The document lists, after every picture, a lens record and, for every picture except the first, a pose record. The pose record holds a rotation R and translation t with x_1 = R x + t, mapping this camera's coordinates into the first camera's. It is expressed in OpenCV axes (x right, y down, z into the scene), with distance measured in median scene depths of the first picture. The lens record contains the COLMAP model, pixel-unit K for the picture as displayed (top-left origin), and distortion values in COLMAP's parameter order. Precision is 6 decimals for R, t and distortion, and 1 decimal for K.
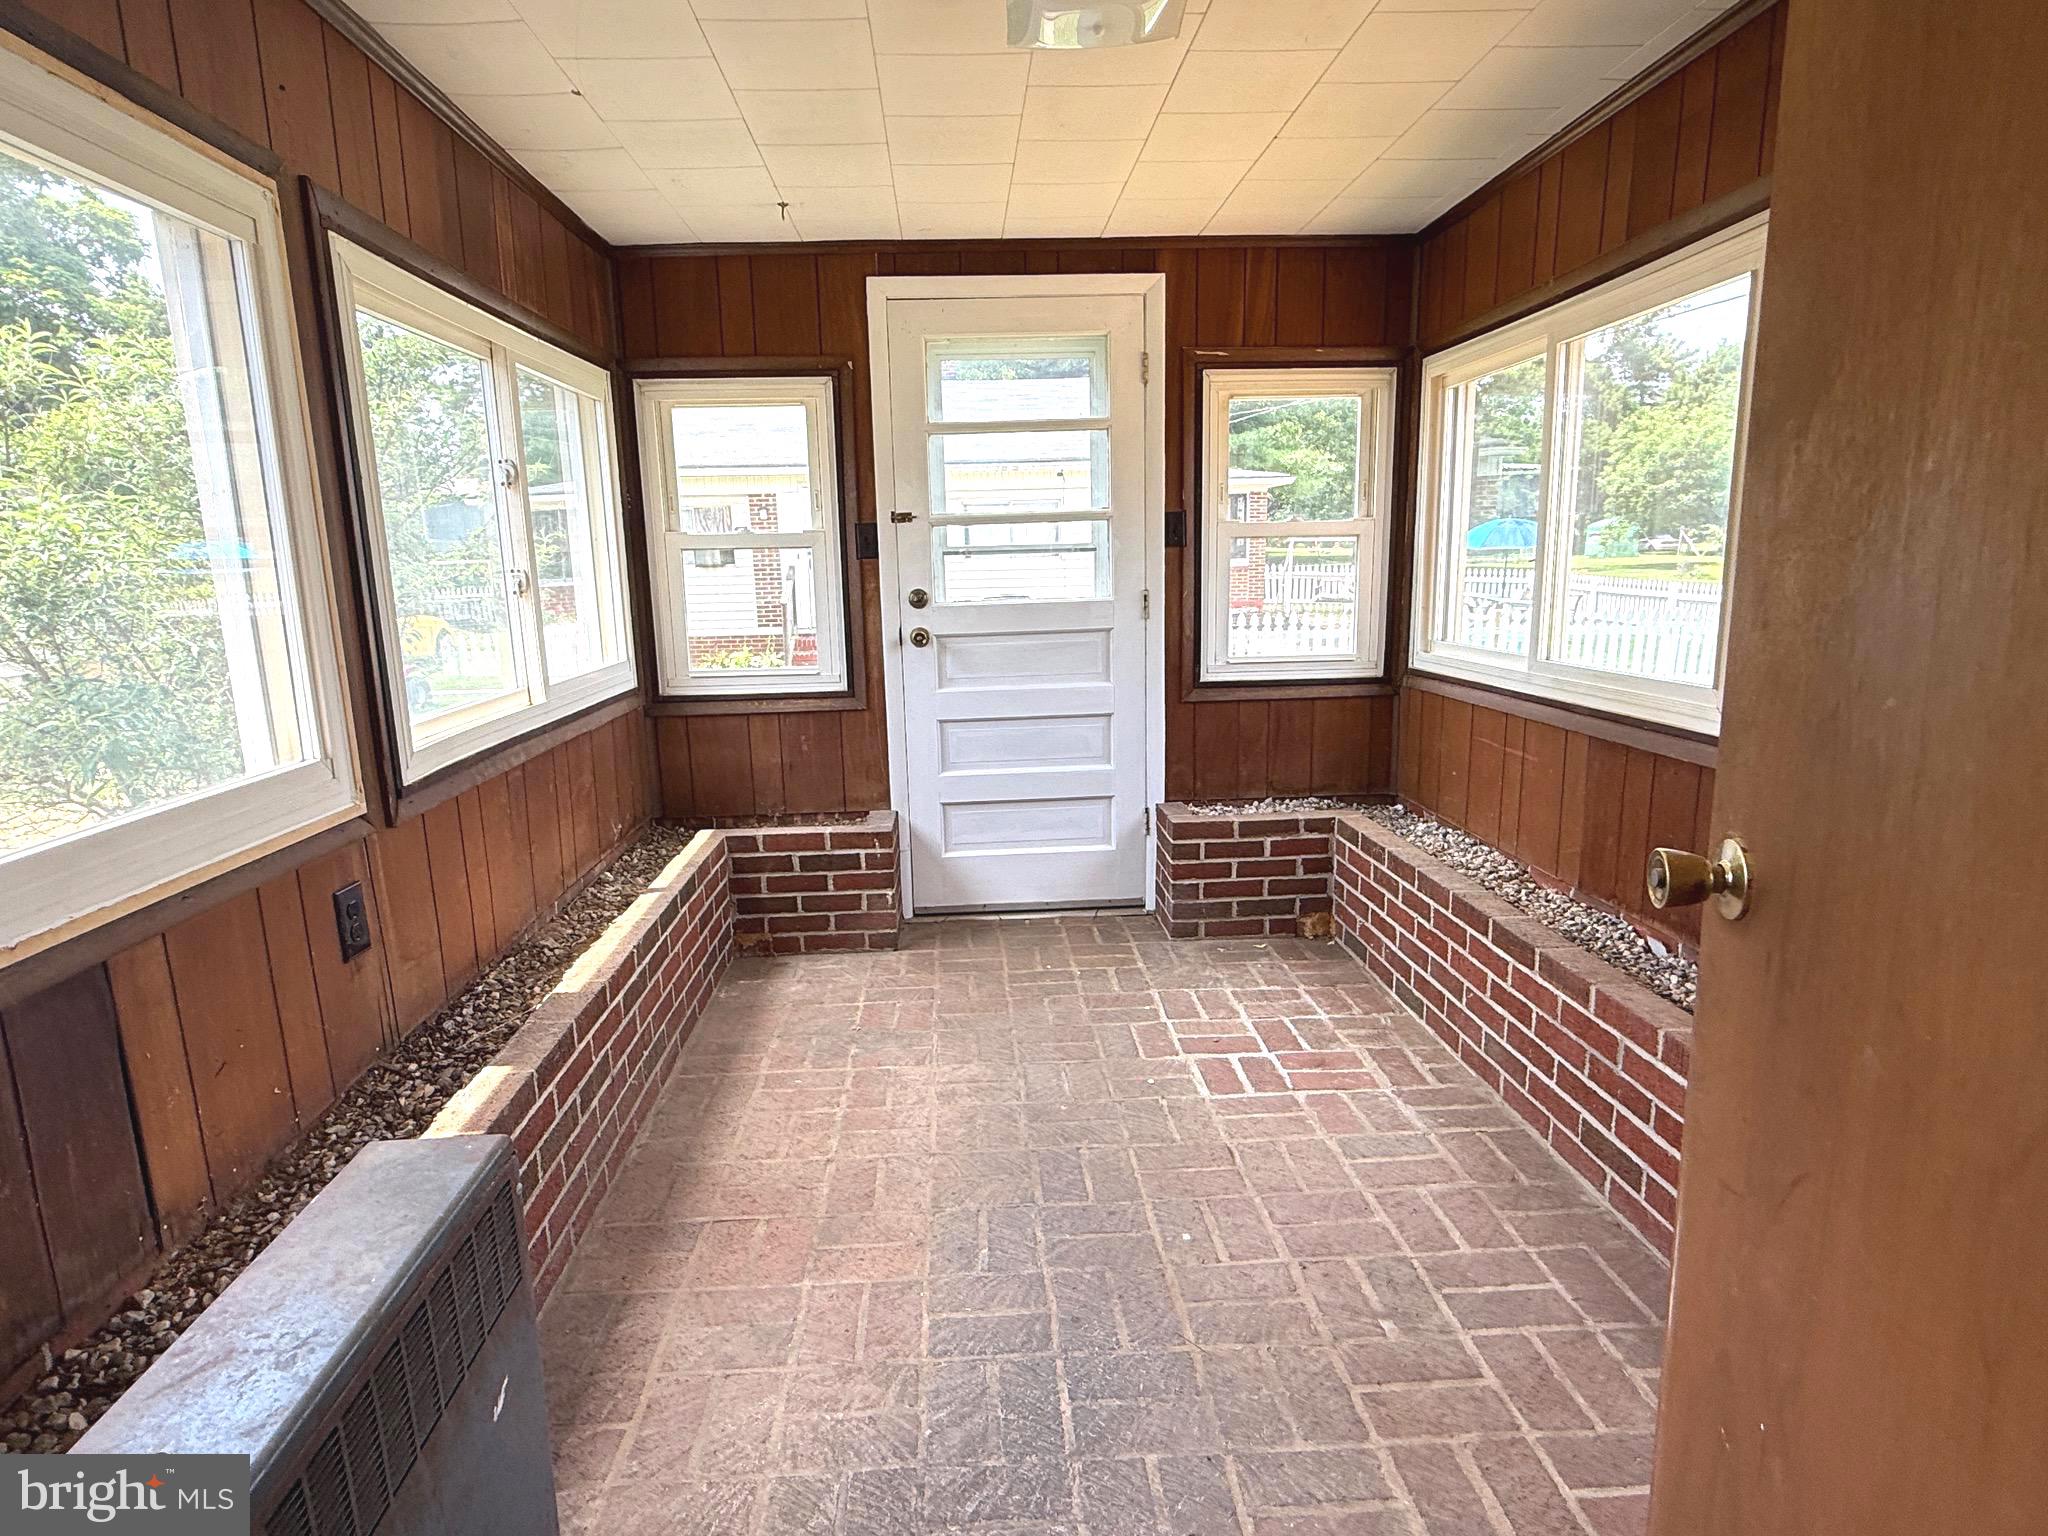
lens RADIAL K [[1114.5, 0, 1017.5], [0, 1114.5, 768.2], [0, 0, 1]] dist [-0.001789, 0.000990]
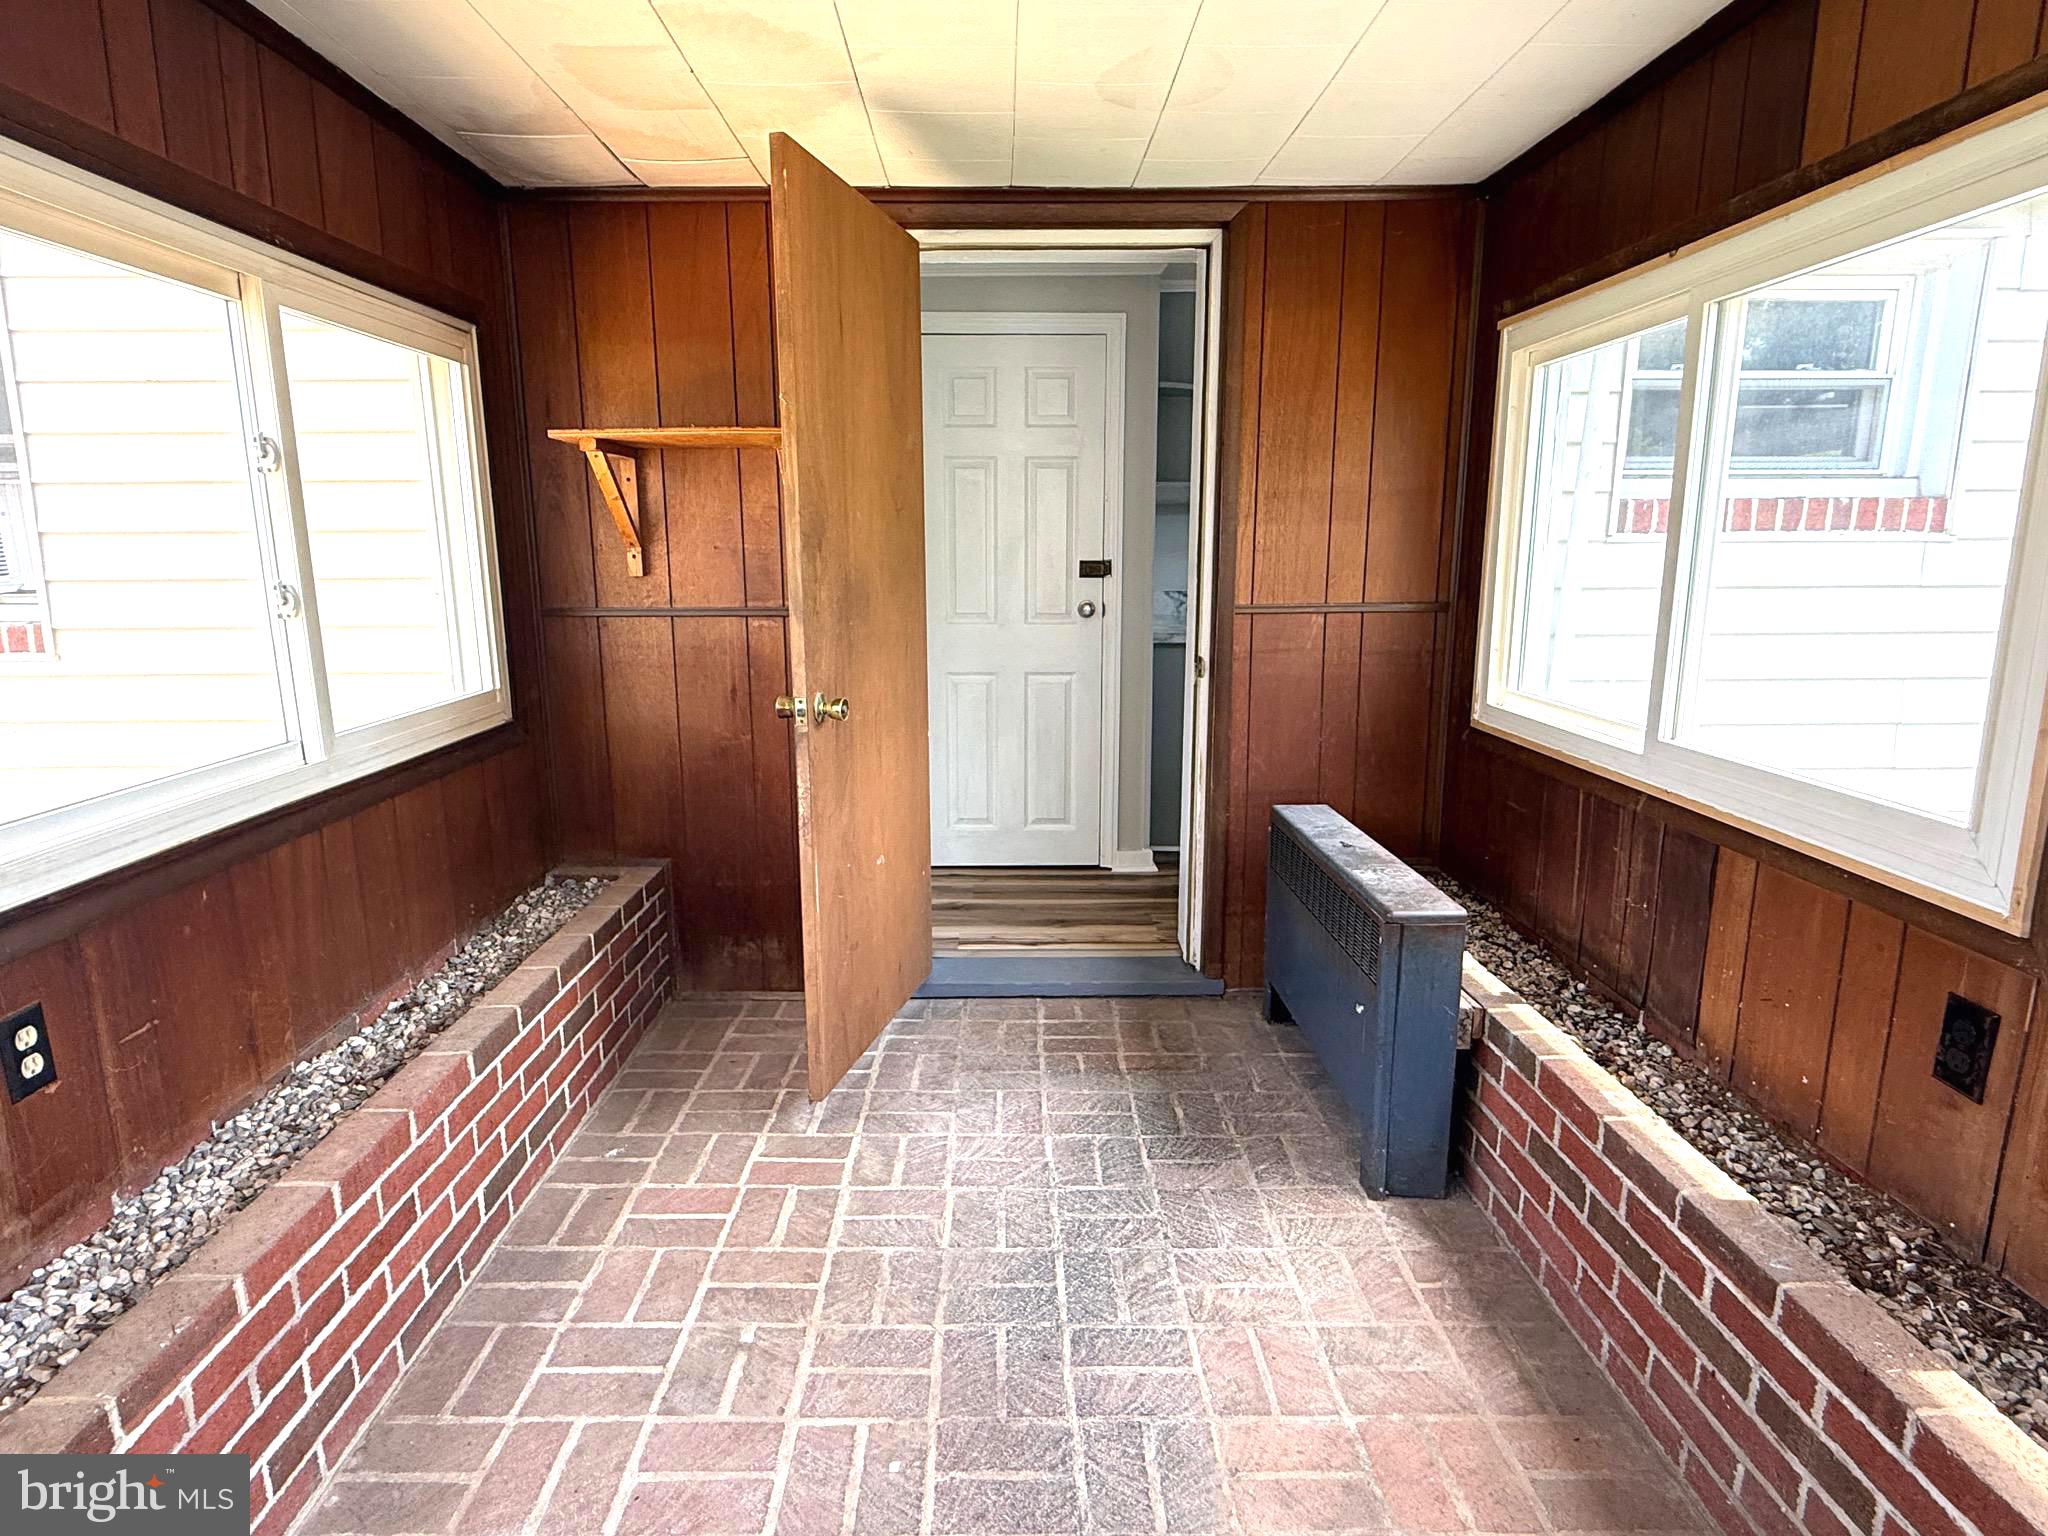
lens RADIAL K [[1114.5, 0, 1017.5], [0, 1114.5, 768.2], [0, 0, 1]] dist [-0.001789, 0.000990]
pose [[-0.998582, 0.023161, 0.047940, 0.017294], [0.039285, 0.928266, 0.369835, -0.367699], [-0.035936, 0.371194, -0.927860, 1.744514]]
